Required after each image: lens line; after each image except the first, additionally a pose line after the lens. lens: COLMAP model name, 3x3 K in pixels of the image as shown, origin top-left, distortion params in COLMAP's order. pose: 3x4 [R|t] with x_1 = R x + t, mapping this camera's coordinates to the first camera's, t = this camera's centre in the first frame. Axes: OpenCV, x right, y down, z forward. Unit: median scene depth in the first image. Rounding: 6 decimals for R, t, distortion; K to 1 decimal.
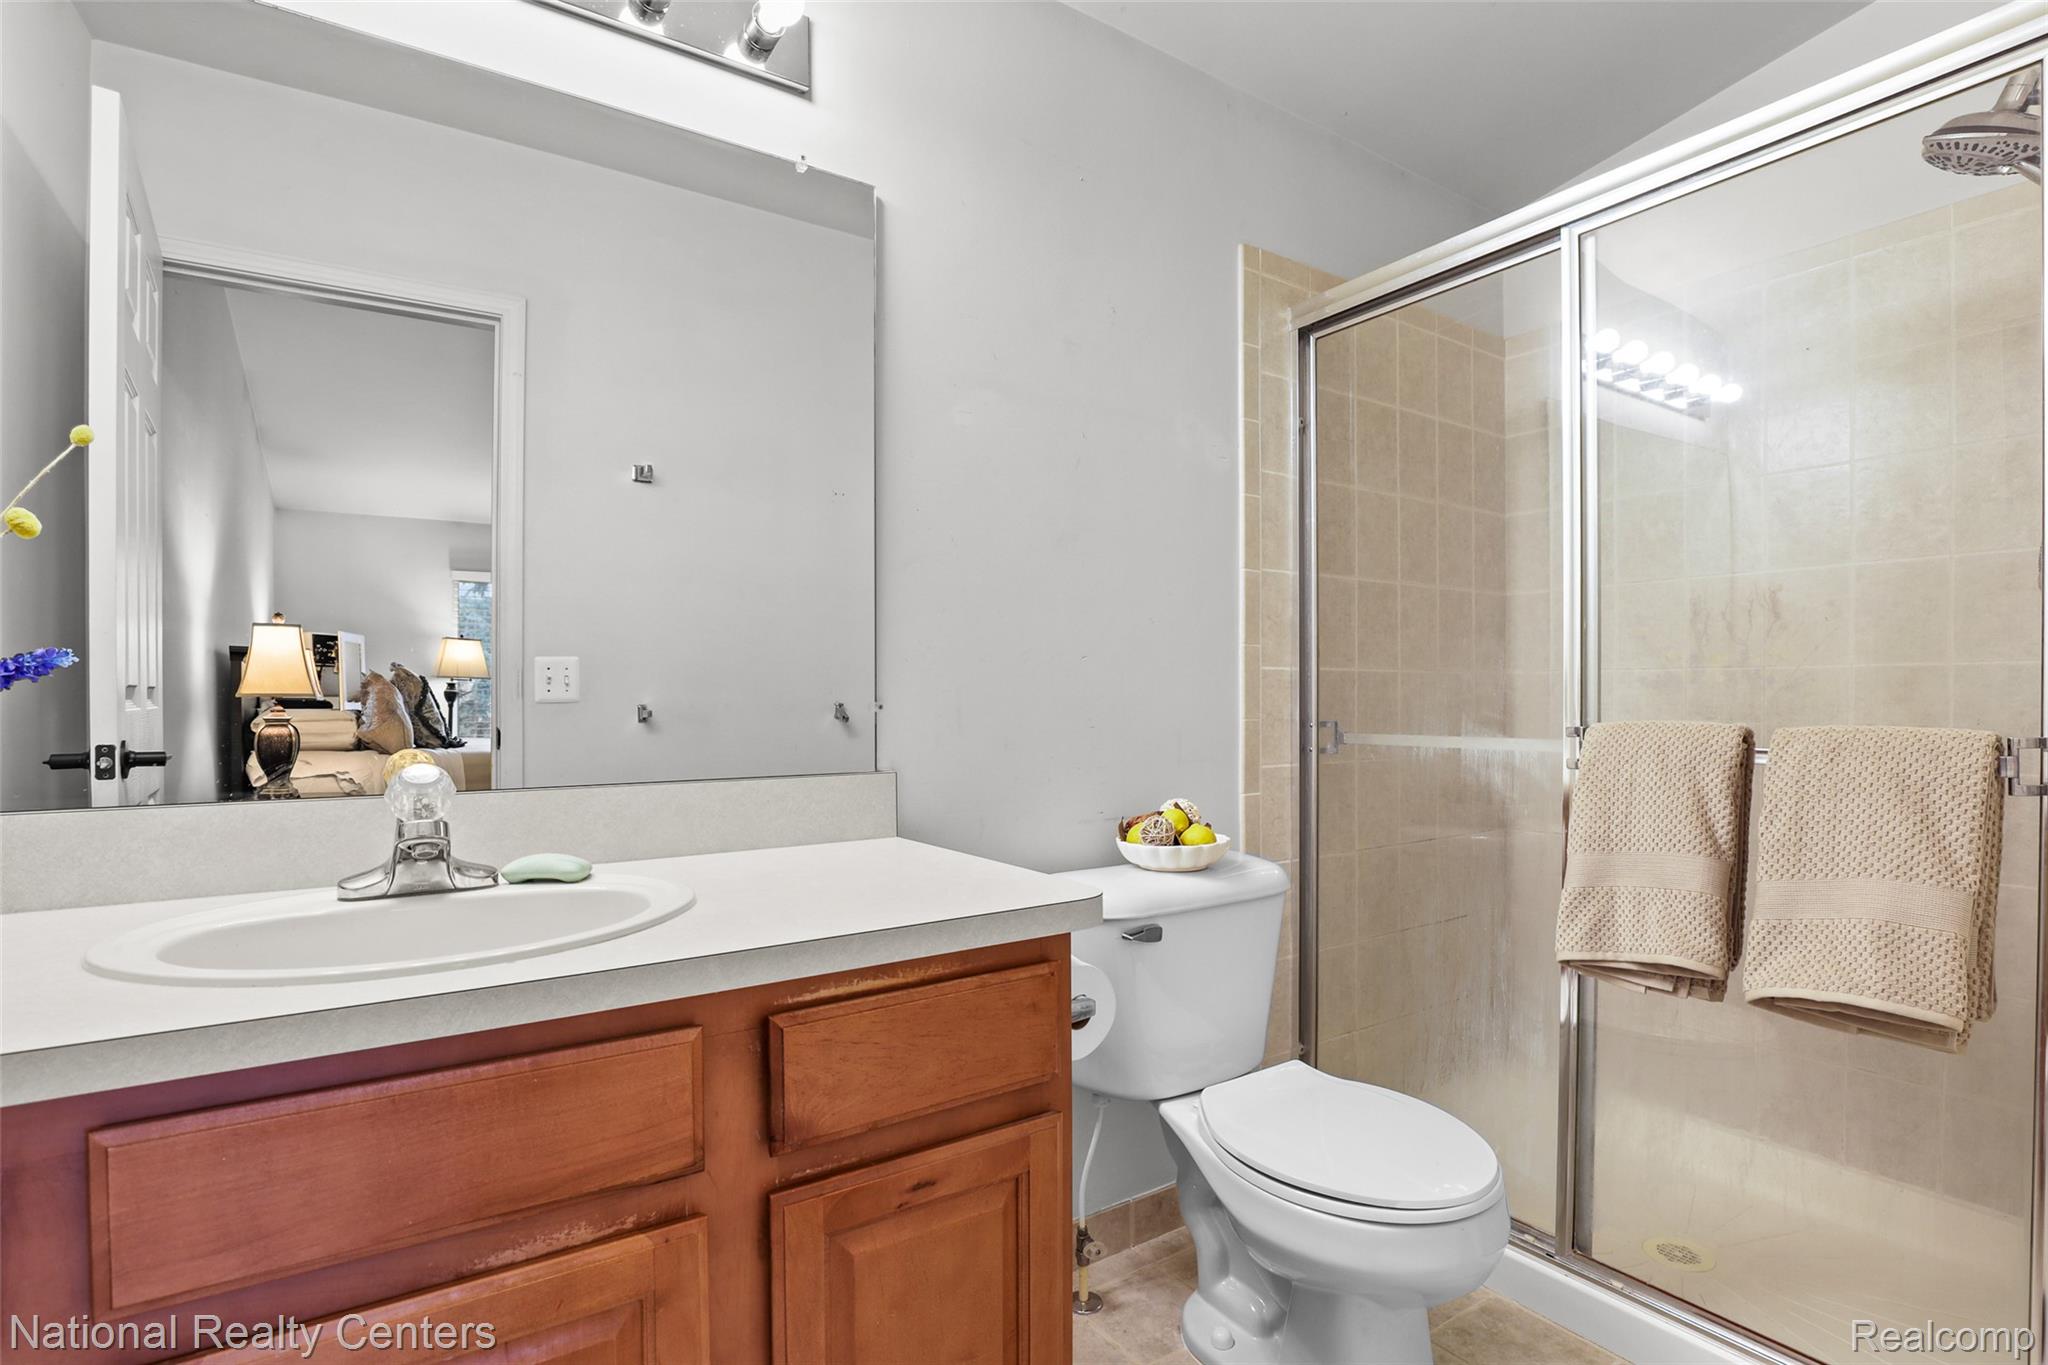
lens RADIAL K [[1007.3, 0, 1030.0], [0, 1007.3, 703.0], [0, 0, 1]] dist [-0.024845, 0.026194]
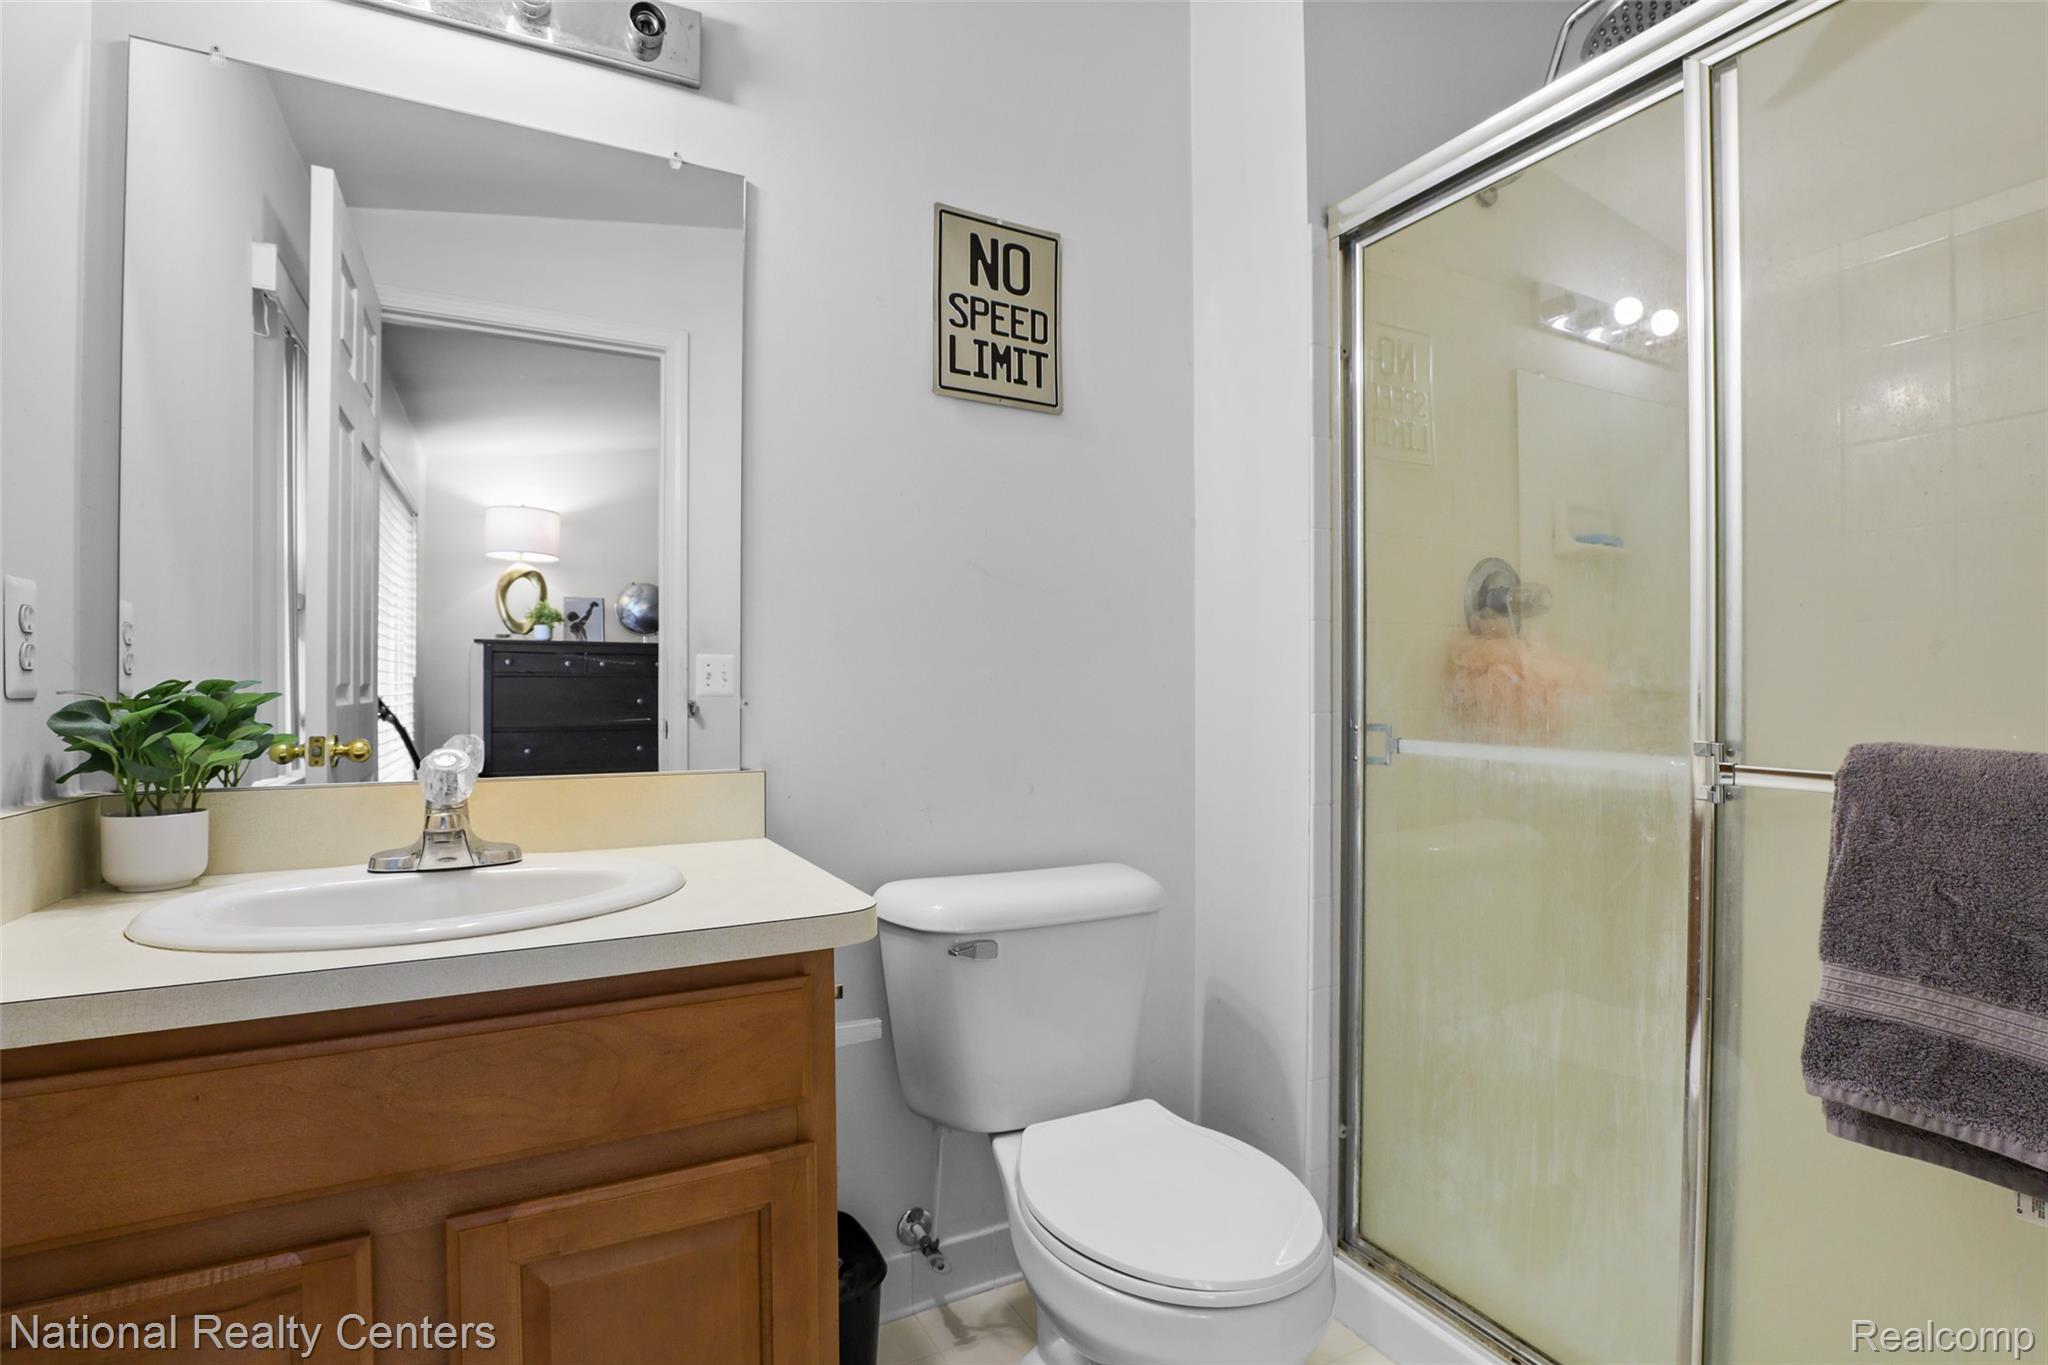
lens RADIAL K [[956.4, 0, 1024.0], [0, 956.4, 682.5], [0, 0, 1]] dist [0.063706, -0.000240]
pose [[0.979605, 0.008575, -0.200752, 0.313229], [-0.012367, 0.999768, -0.017642, -0.003510], [0.200554, 0.019765, 0.979483, 0.119545]]
